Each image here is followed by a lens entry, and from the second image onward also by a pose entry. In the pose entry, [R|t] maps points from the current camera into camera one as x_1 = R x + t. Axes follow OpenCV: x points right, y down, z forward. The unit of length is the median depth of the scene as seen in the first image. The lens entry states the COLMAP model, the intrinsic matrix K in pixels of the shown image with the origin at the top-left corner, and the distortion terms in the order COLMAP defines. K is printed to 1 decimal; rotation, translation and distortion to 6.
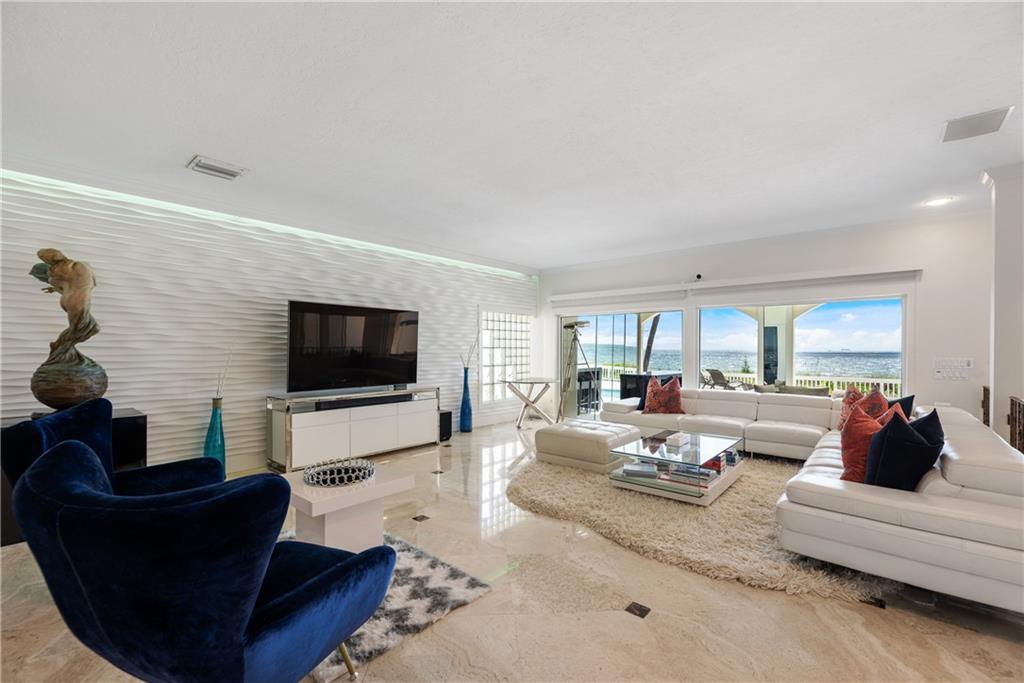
lens RADIAL K [[445.0, 0, 507.4], [0, 445.0, 347.4], [0, 0, 1]] dist [0.001864, 0.000053]
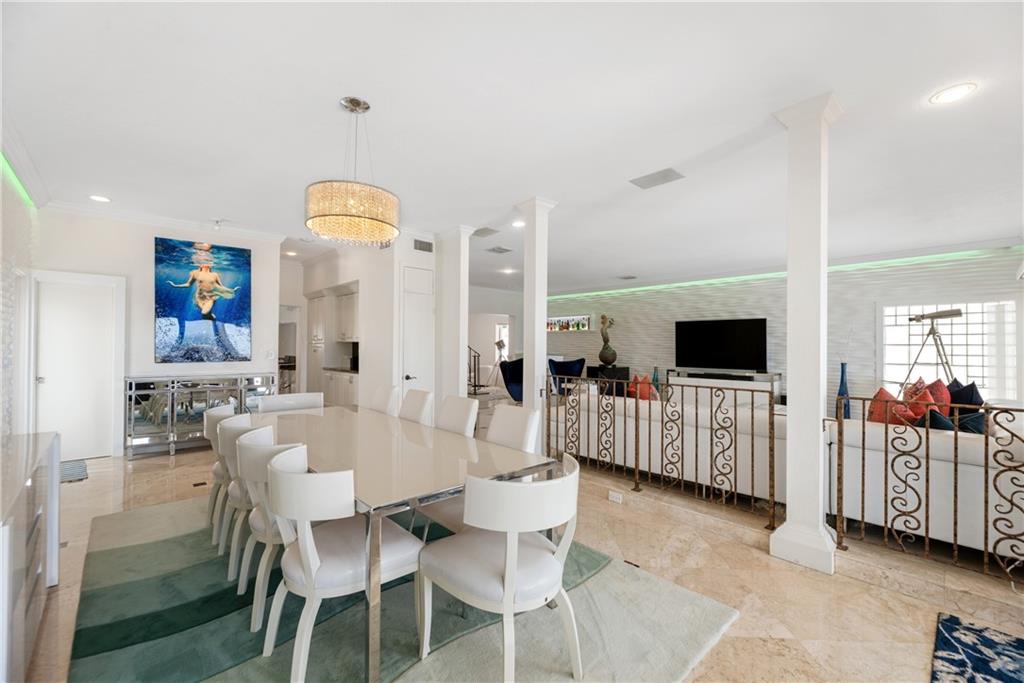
lens RADIAL K [[417.1, 0, 511.4], [0, 417.1, 343.4], [0, 0, 1]] dist [0.001981, 0.000181]
pose [[-0.091505, -0.010442, -0.995750, 1.285292], [-0.002119, 0.999945, -0.010291, 0.013128], [0.995802, 0.001169, -0.091522, 0.364849]]
